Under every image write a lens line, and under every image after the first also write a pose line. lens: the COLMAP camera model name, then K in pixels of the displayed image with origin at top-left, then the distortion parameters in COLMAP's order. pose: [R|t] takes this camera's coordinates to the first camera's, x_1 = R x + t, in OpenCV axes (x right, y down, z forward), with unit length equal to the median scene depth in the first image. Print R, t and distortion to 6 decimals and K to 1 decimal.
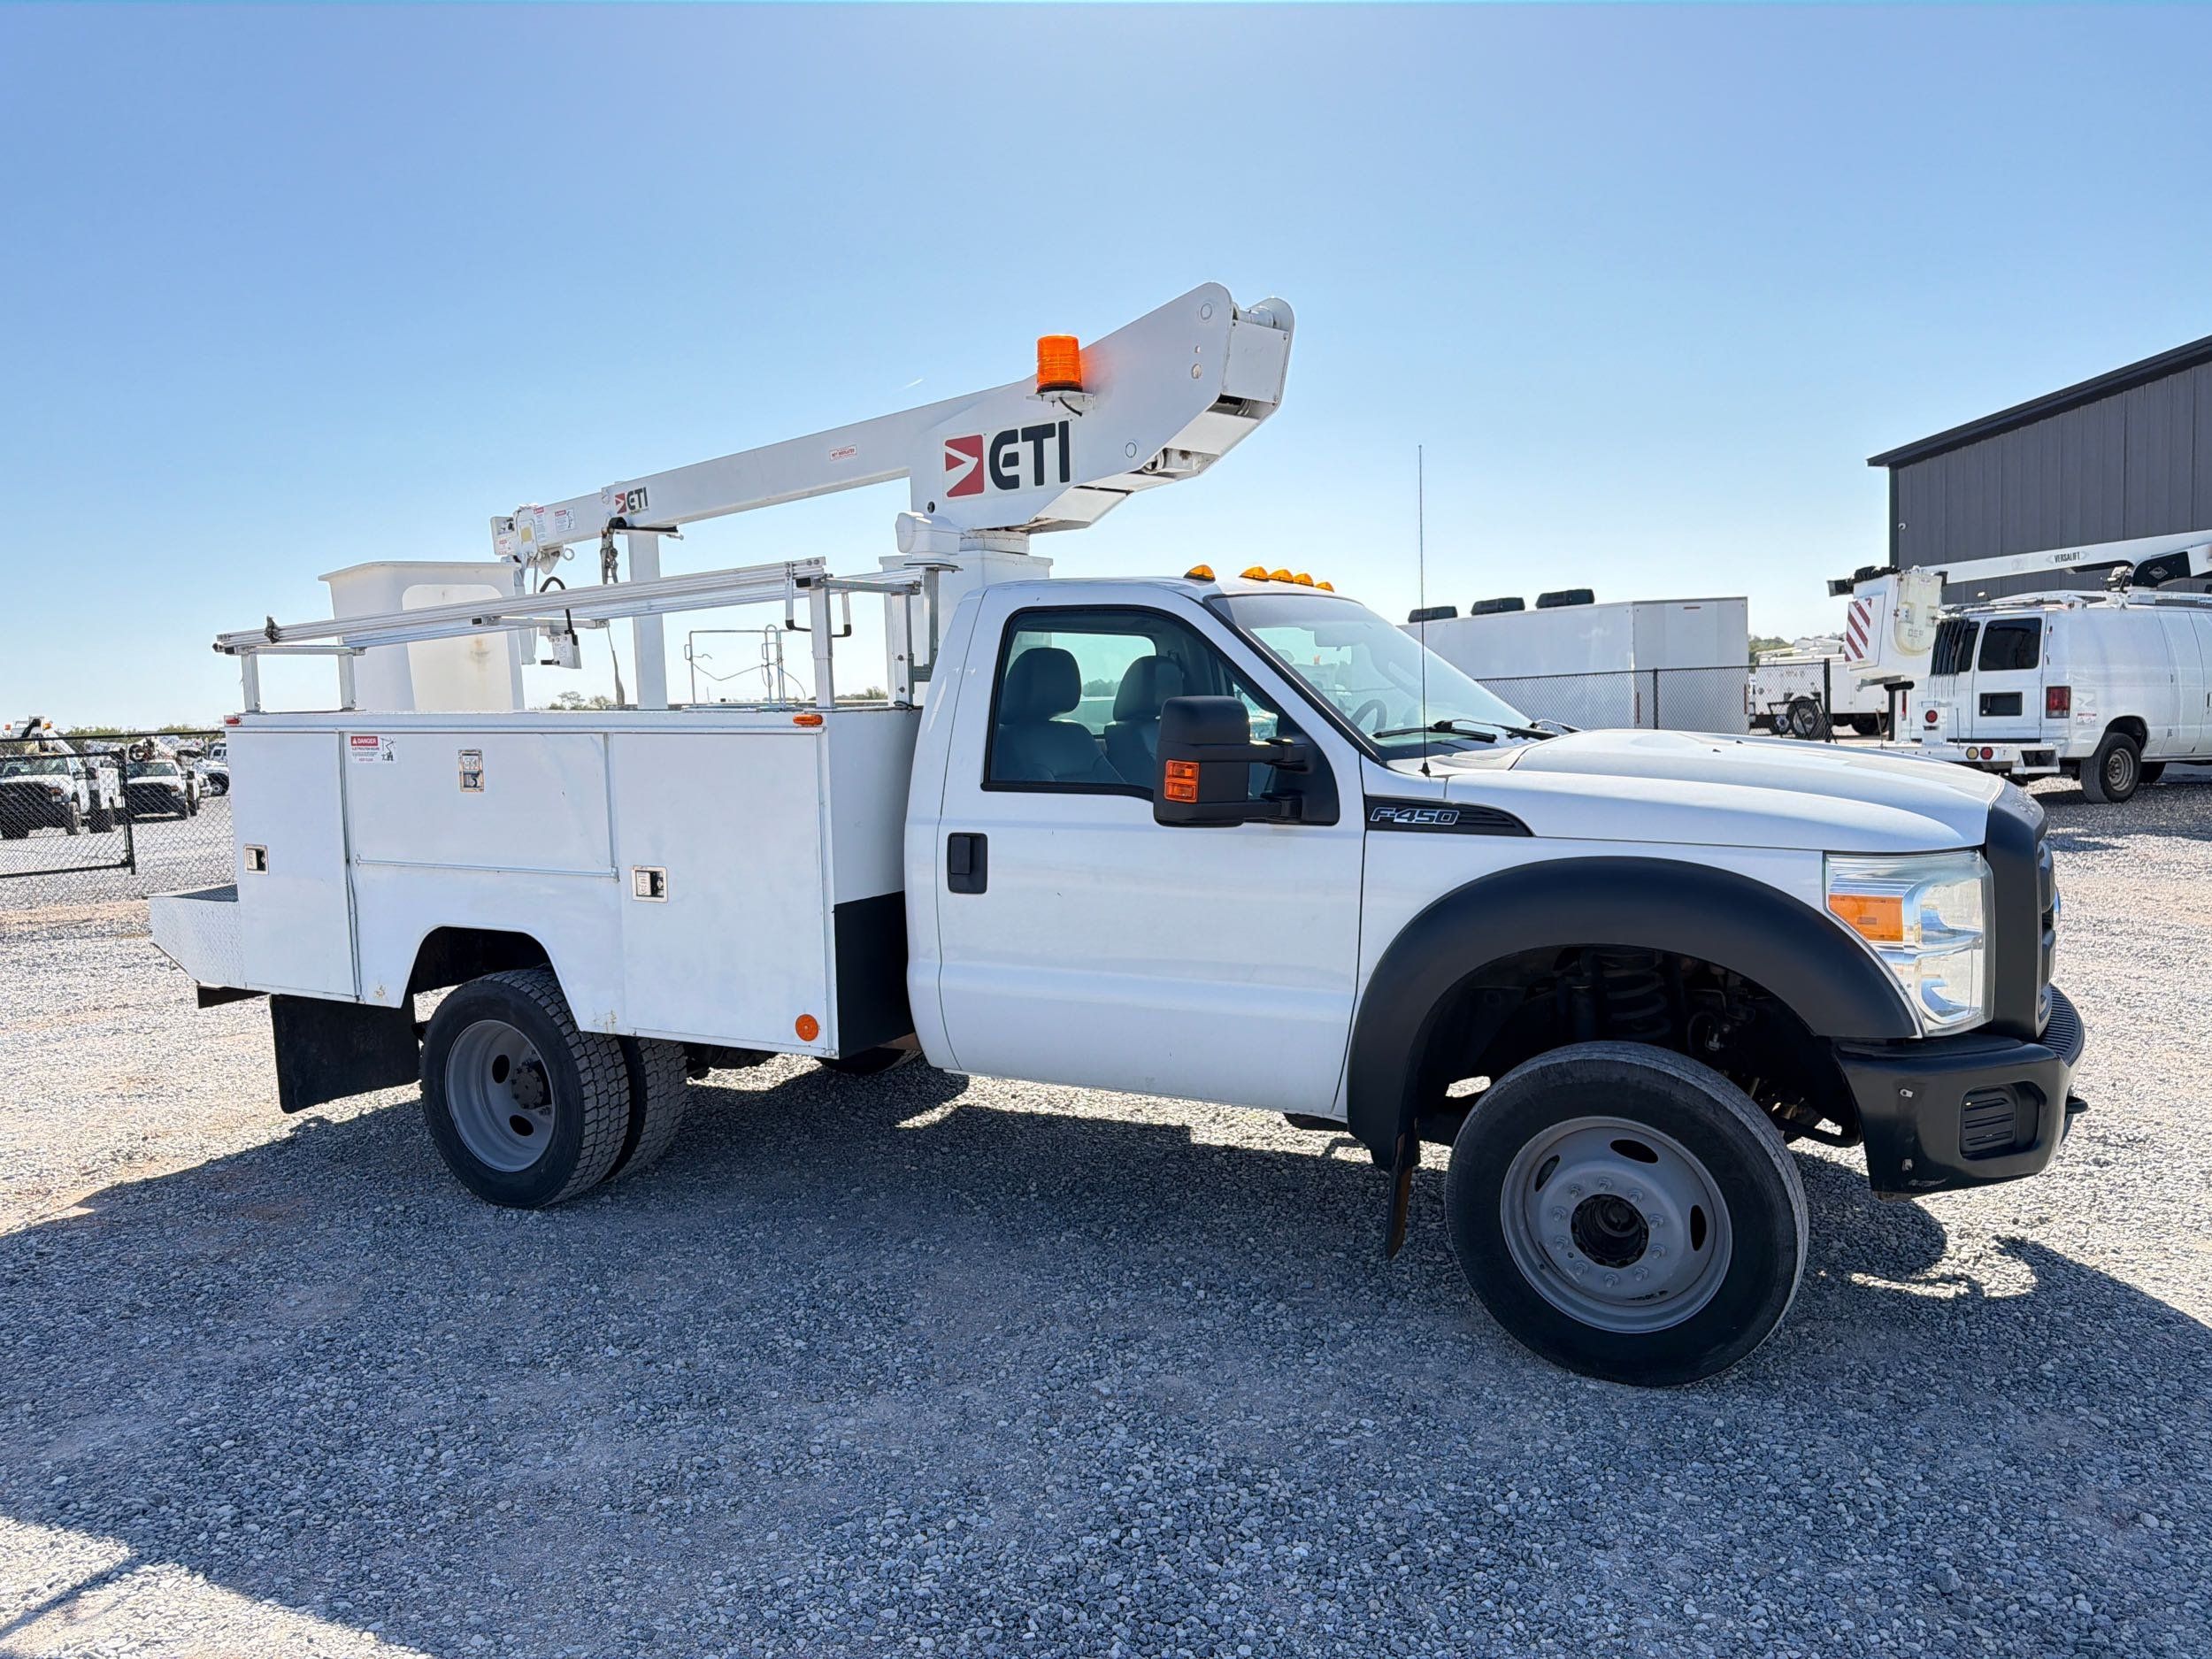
lens RADIAL K [[1525.3, 0, 1106.1], [0, 1525.3, 839.5], [0, 0, 1]] dist [0.091023, -0.115938]
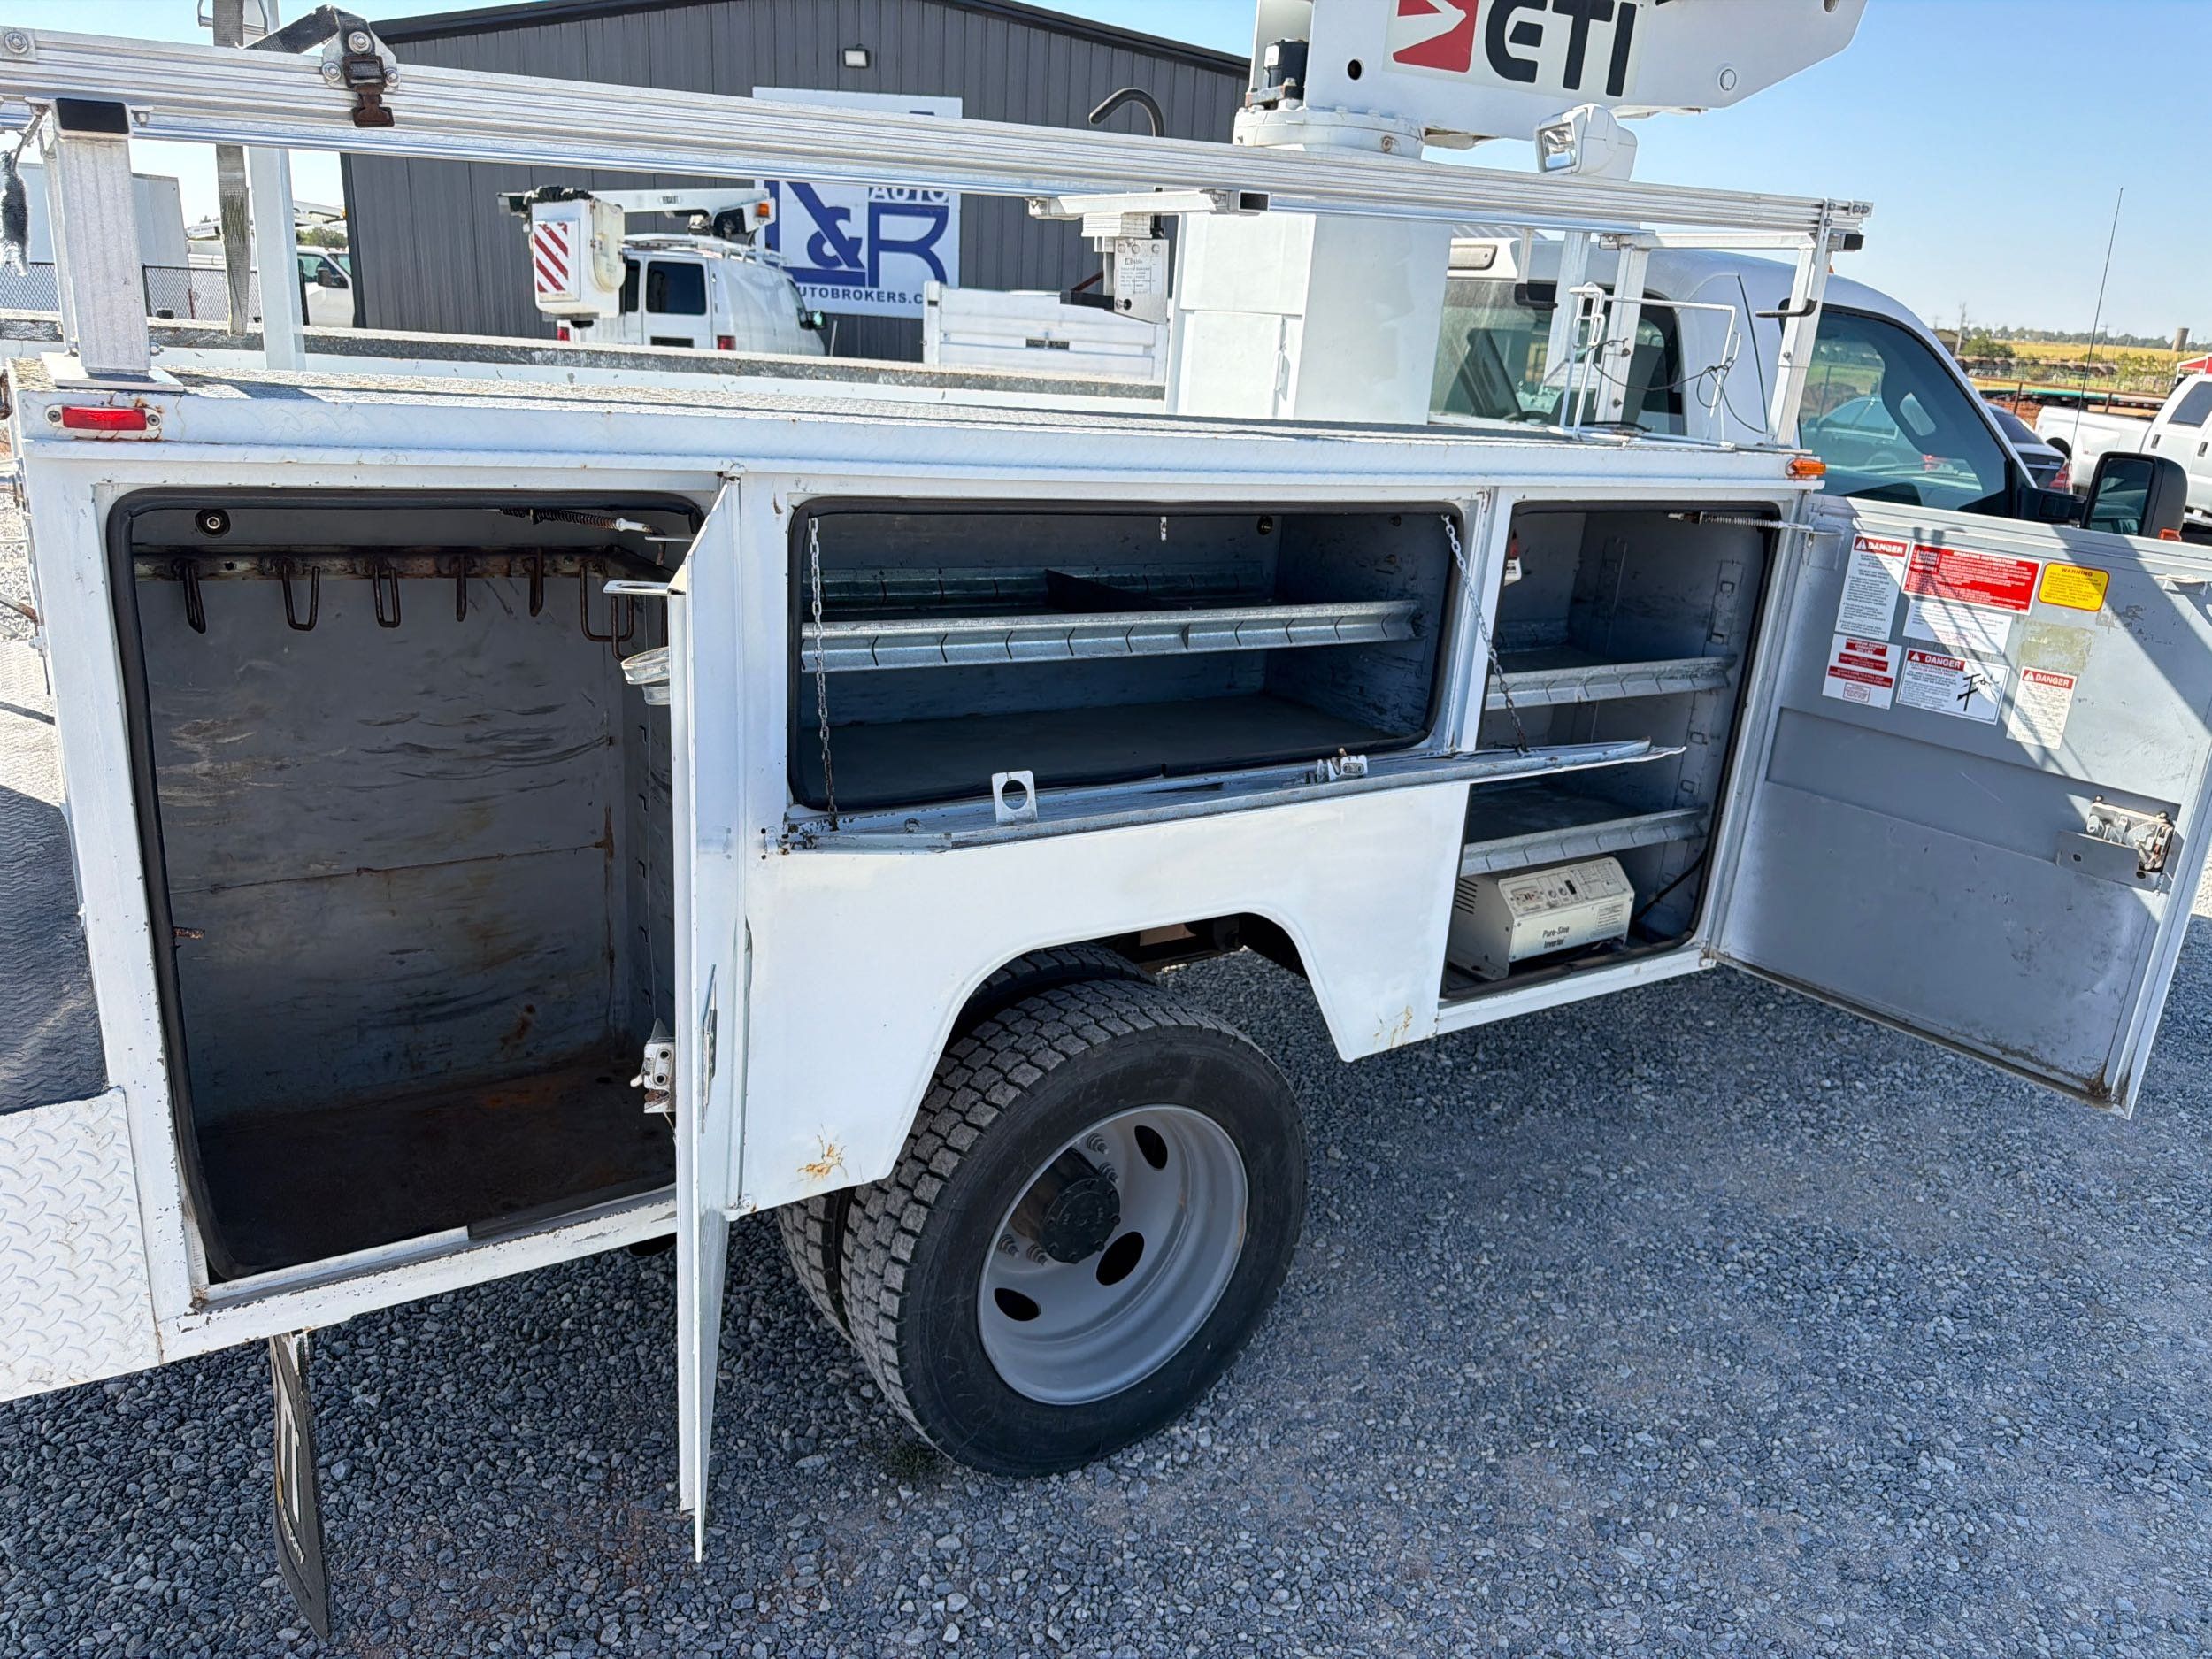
lens RADIAL K [[1570.2, 0, 1096.6], [0, 1570.2, 829.0], [0, 0, 1]] dist [0.003329, 0.000106]
pose [[0.478846, -0.213069, 0.851650, -0.859310], [0.009998, 0.971361, 0.237397, -0.084195], [-0.877842, -0.105162, 0.467263, 0.873829]]
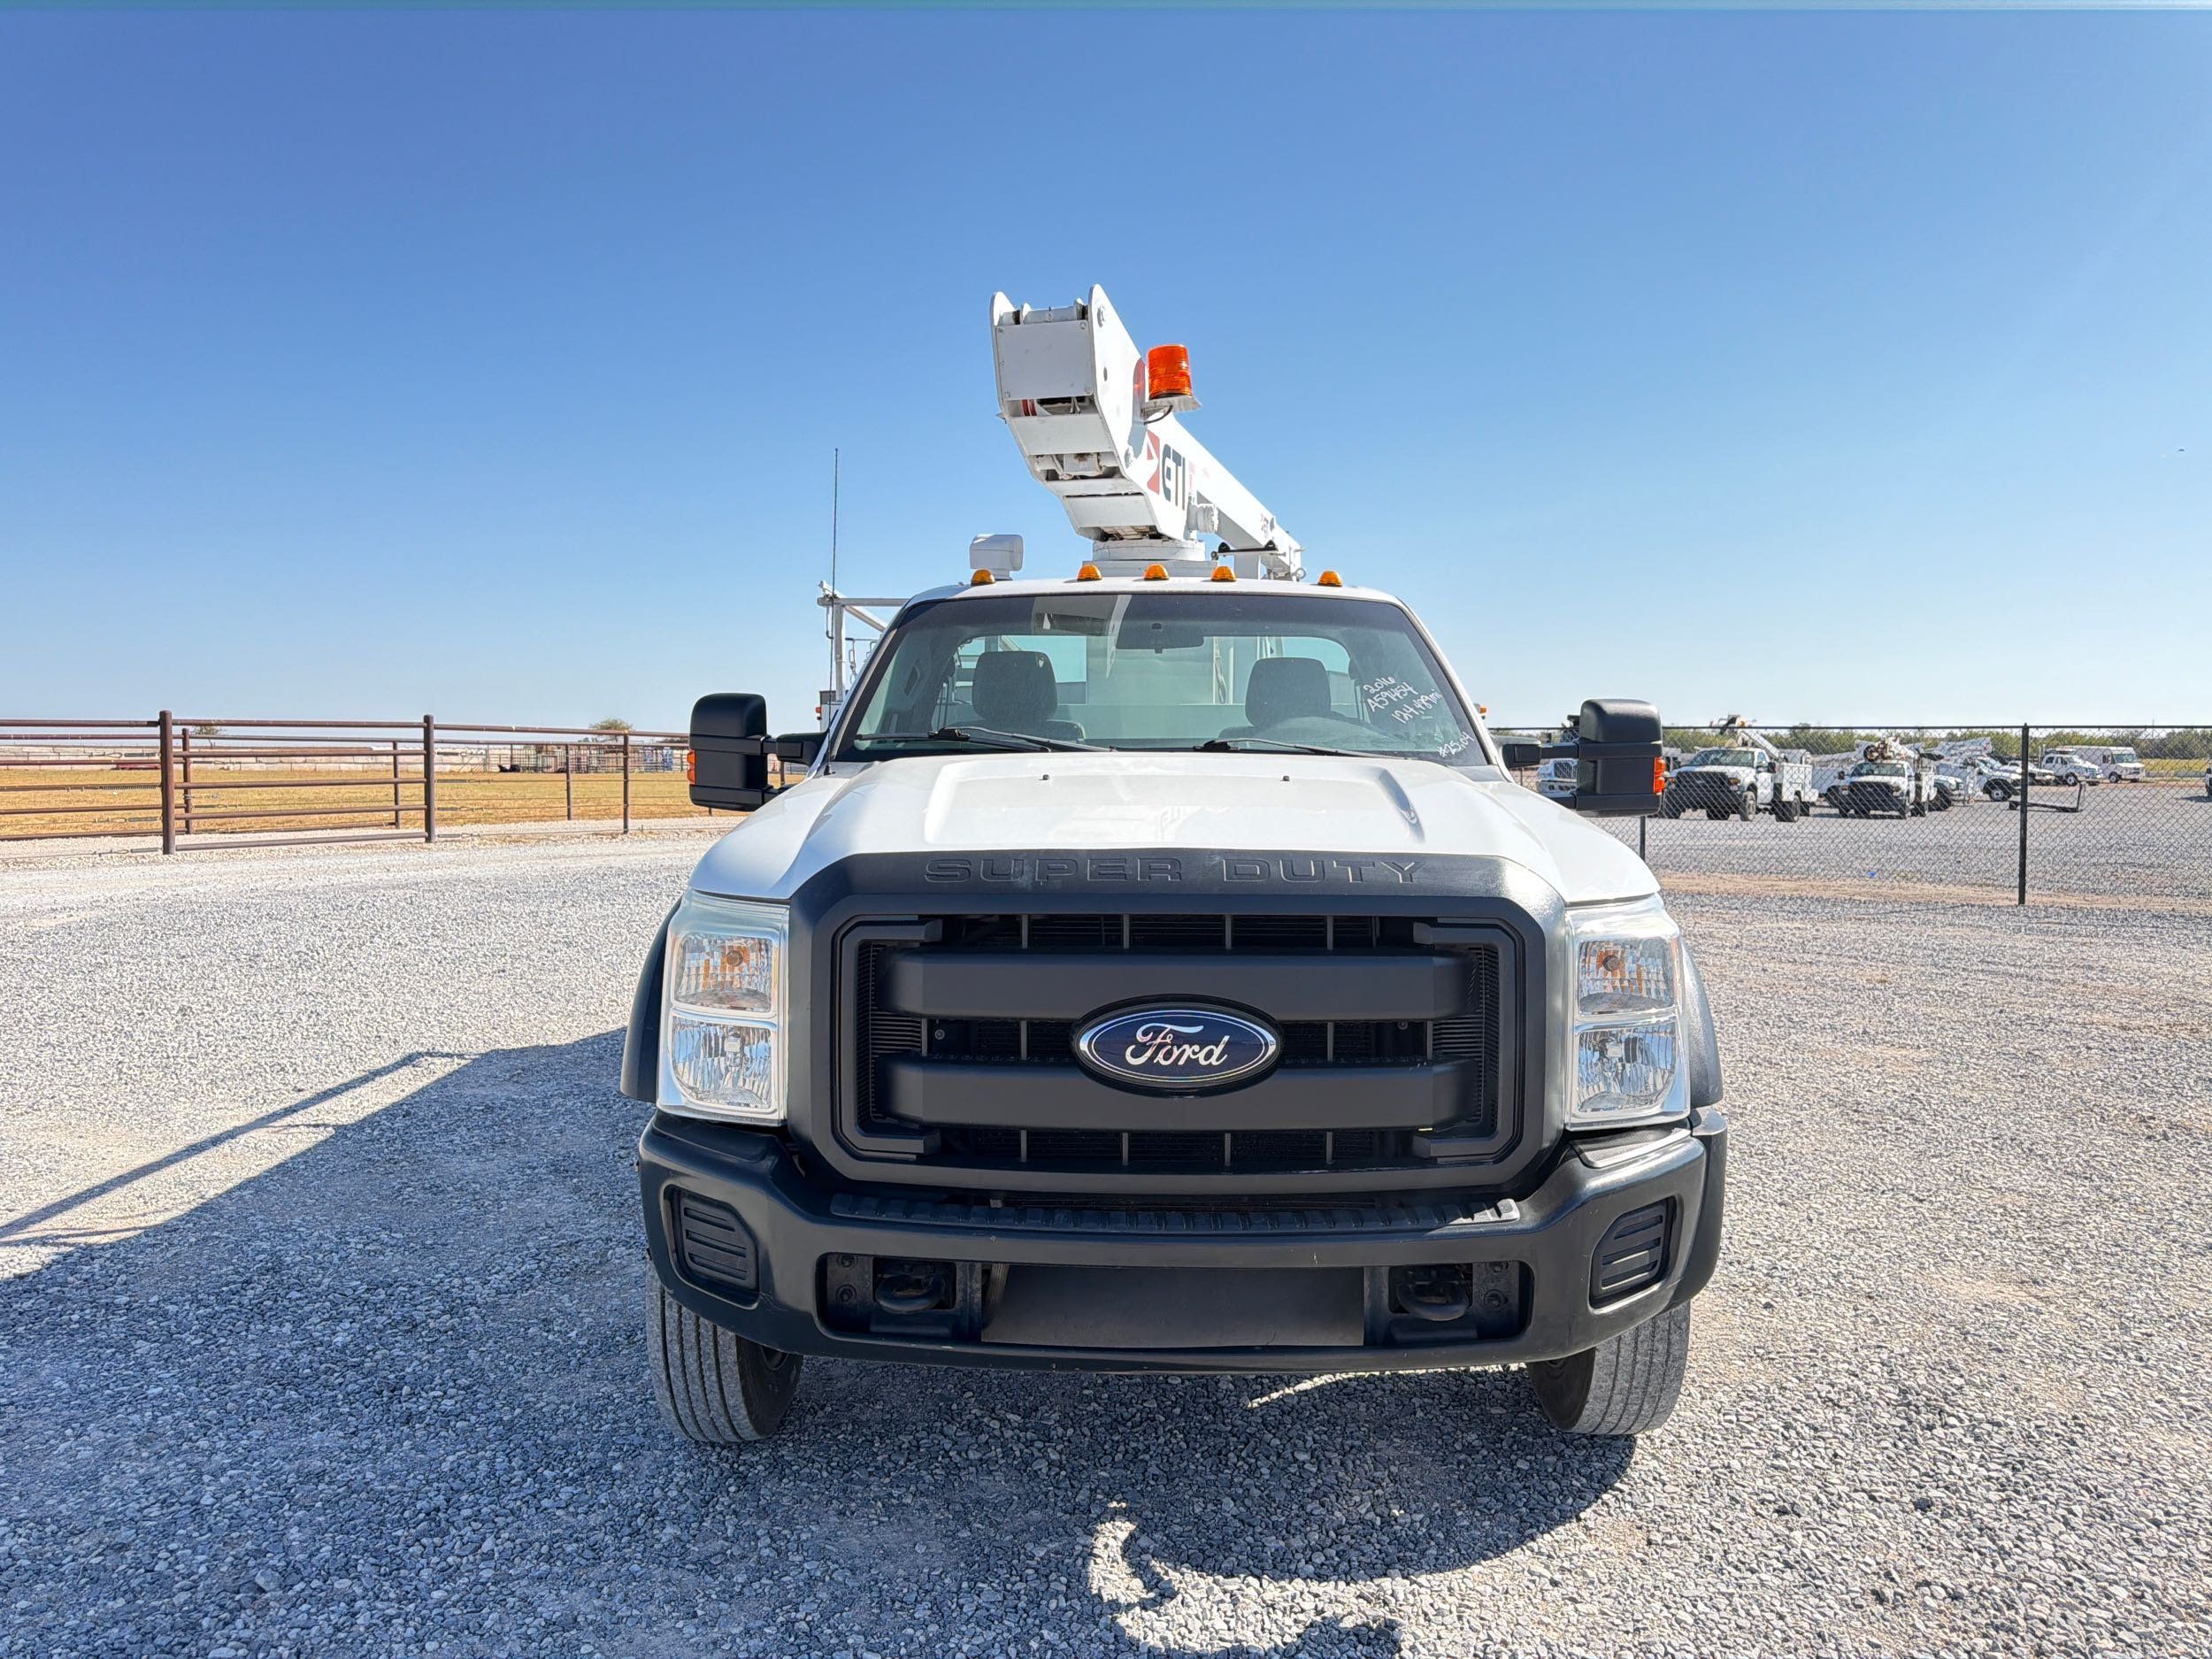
lens RADIAL K [[1542.6, 0, 1131.8], [0, 1542.6, 829.1], [0, 0, 1]] dist [0.053389, -0.050172]
pose [[0.471632, 0.088593, -0.877334, 0.981276], [-0.100572, 0.993852, 0.046294, -0.062843], [0.876041, 0.066401, 0.477642, 0.579892]]
